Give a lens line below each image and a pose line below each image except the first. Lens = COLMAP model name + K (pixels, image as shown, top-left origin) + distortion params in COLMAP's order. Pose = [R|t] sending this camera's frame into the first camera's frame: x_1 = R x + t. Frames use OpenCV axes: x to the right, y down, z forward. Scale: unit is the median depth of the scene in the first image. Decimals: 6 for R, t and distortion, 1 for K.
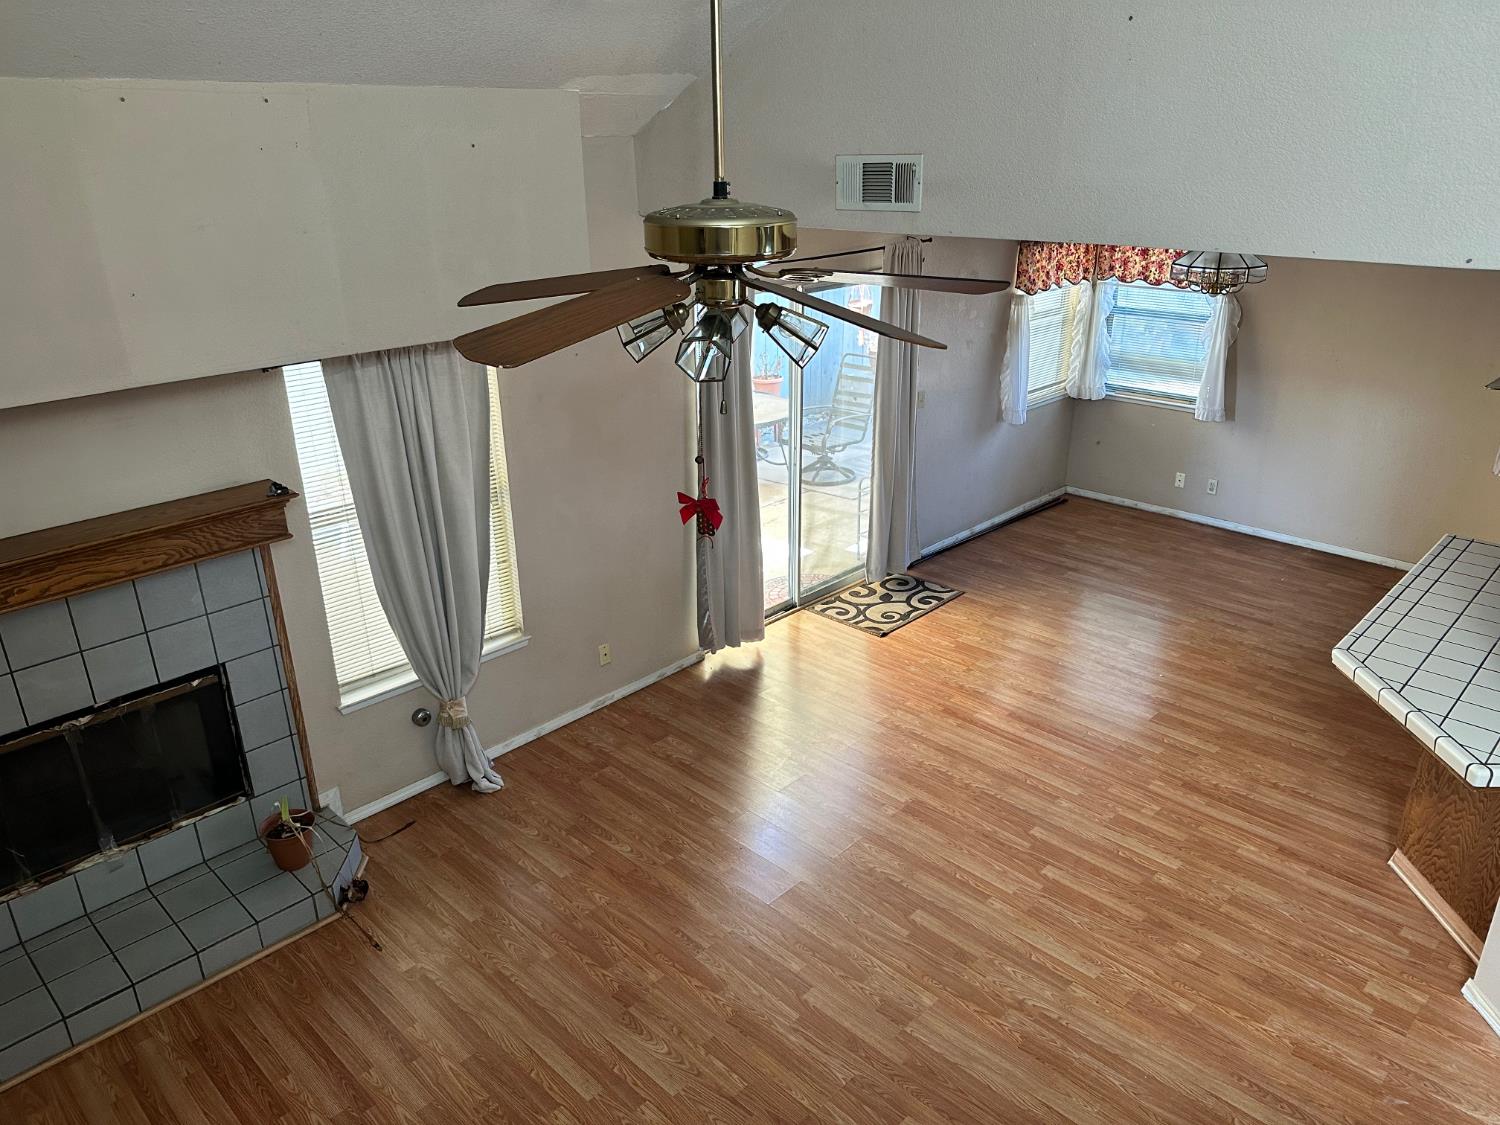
lens RADIAL K [[1048.8, 0, 744.7], [0, 1048.8, 568.6], [0, 0, 1]] dist [0.063562, -0.083643]
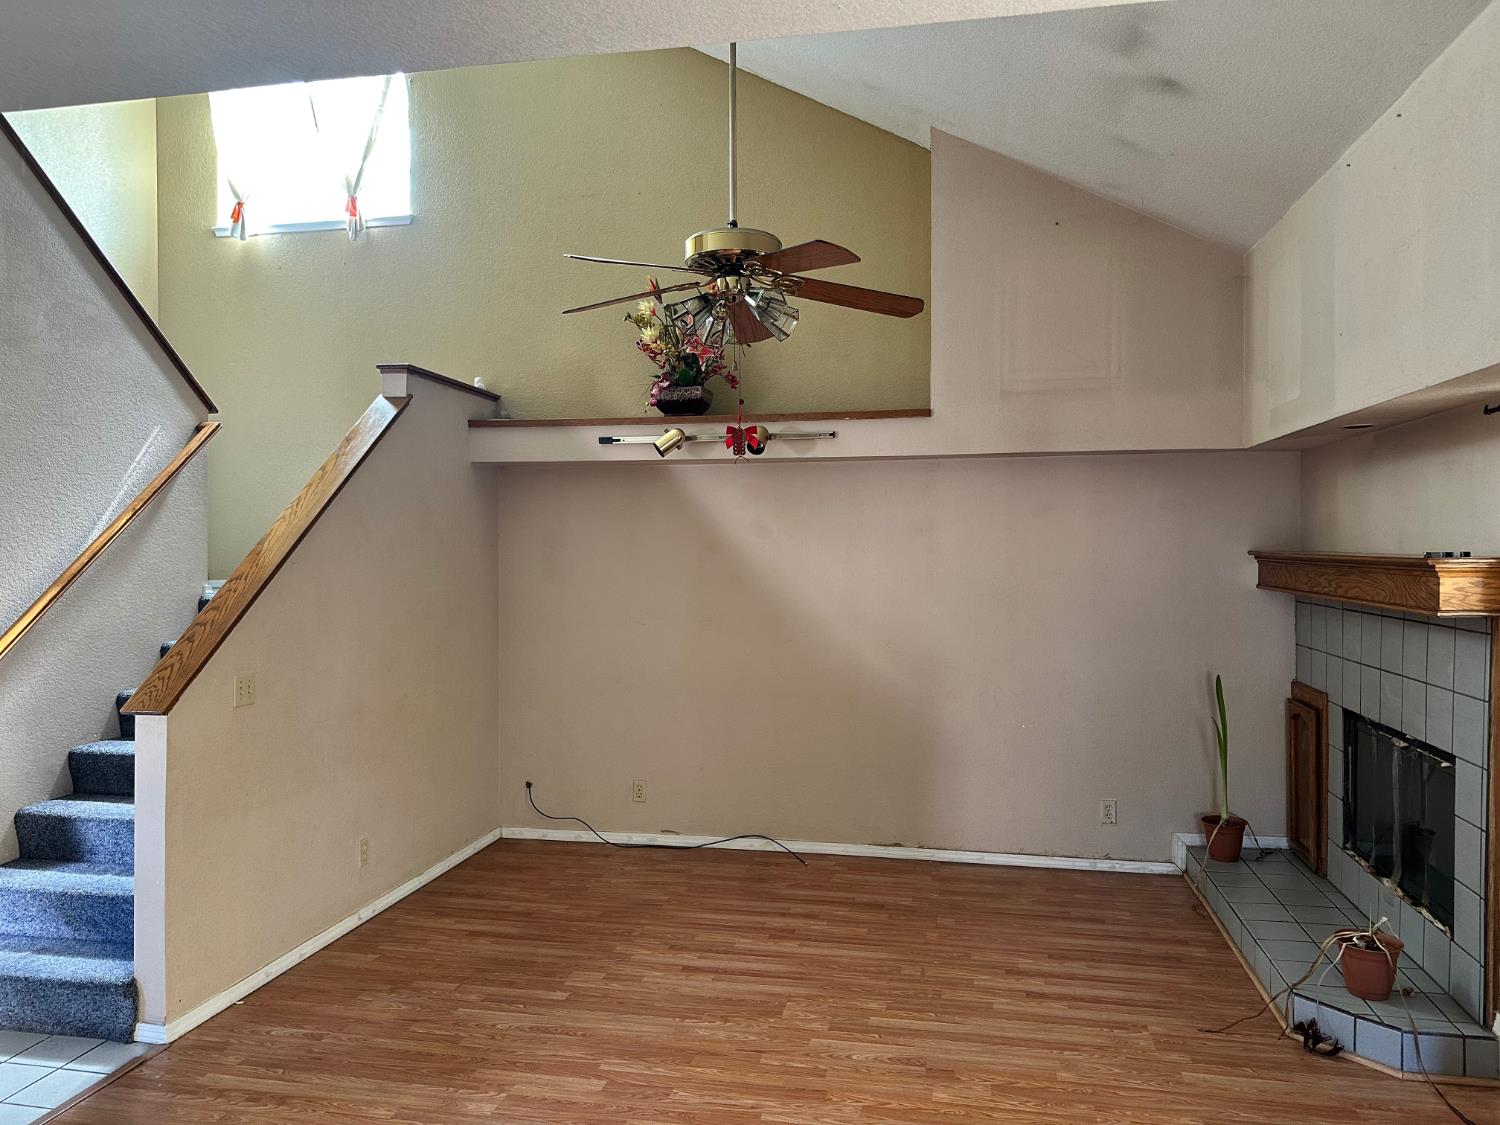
lens RADIAL K [[1048.8, 0, 753.7], [0, 1048.8, 559.2], [0, 0, 1]] dist [0.063562, -0.083643]
pose [[-0.840702, 0.021708, -0.541063, 0.468178], [-0.191539, 0.922678, 0.334632, -0.247940], [0.506491, 0.384961, -0.771539, 1.380193]]
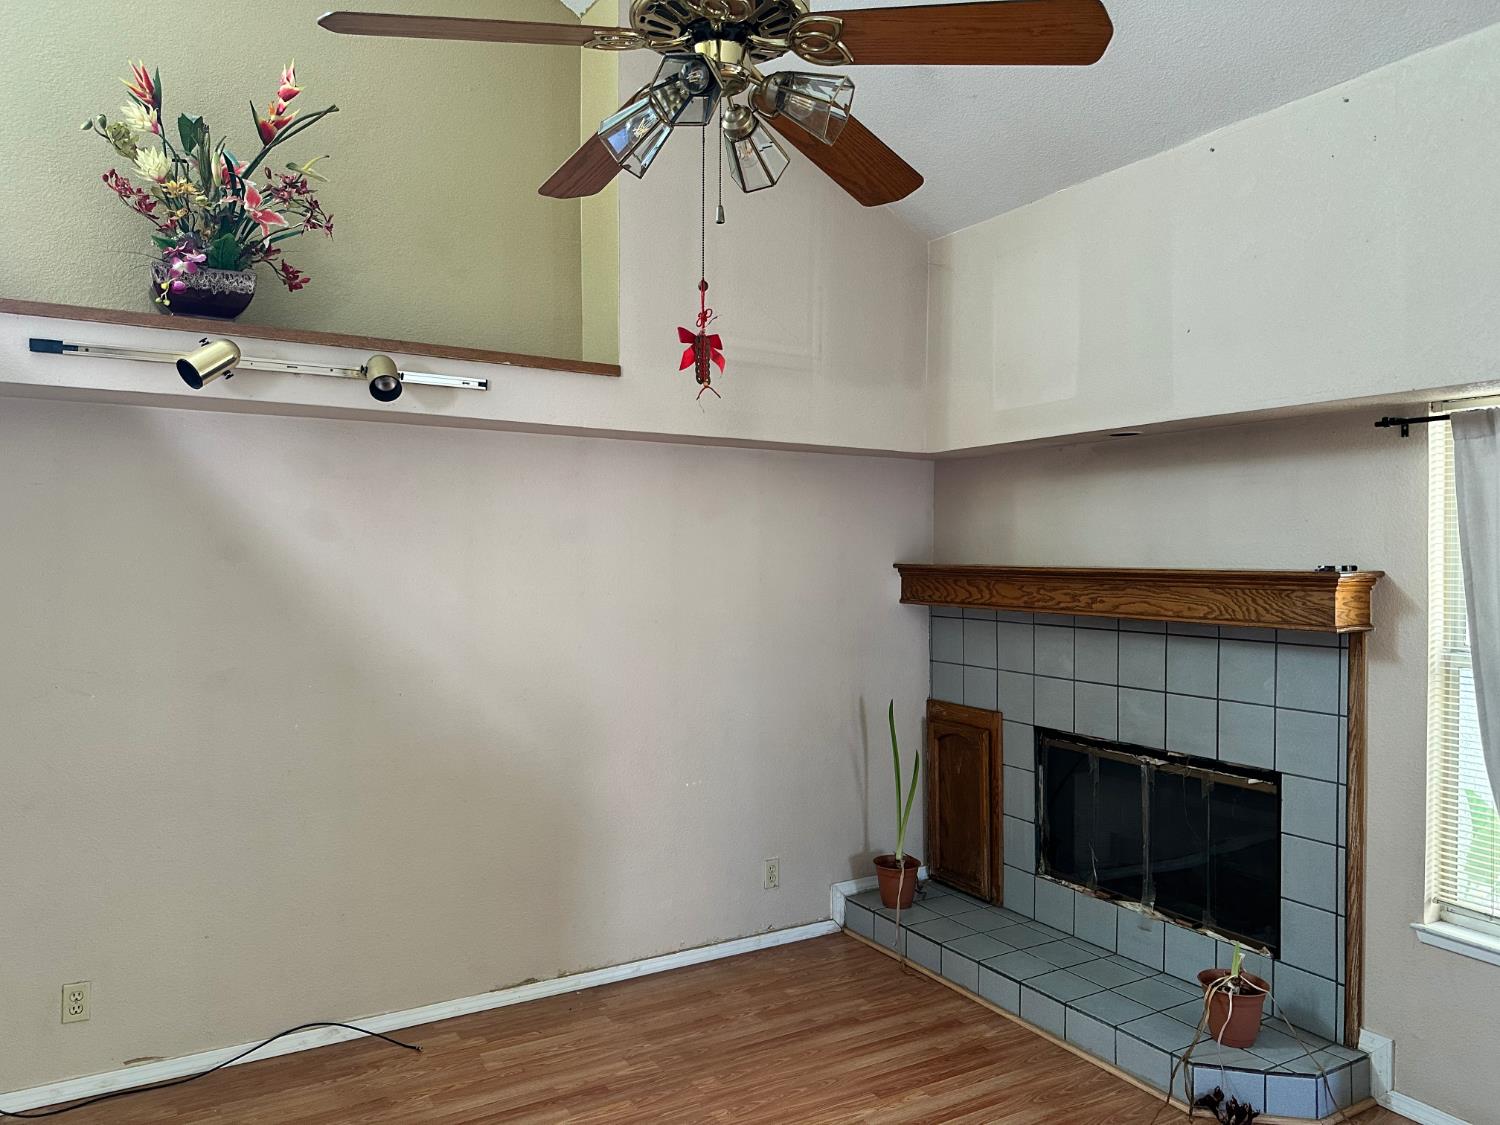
lens RADIAL K [[1048.8, 0, 753.0], [0, 1048.8, 555.1], [0, 0, 1]] dist [0.063562, -0.083643]
pose [[-0.259861, 0.007524, -0.965617, 0.455231], [-0.365094, 0.924978, 0.105459, -0.007427], [0.893968, 0.379945, -0.237619, 0.798857]]
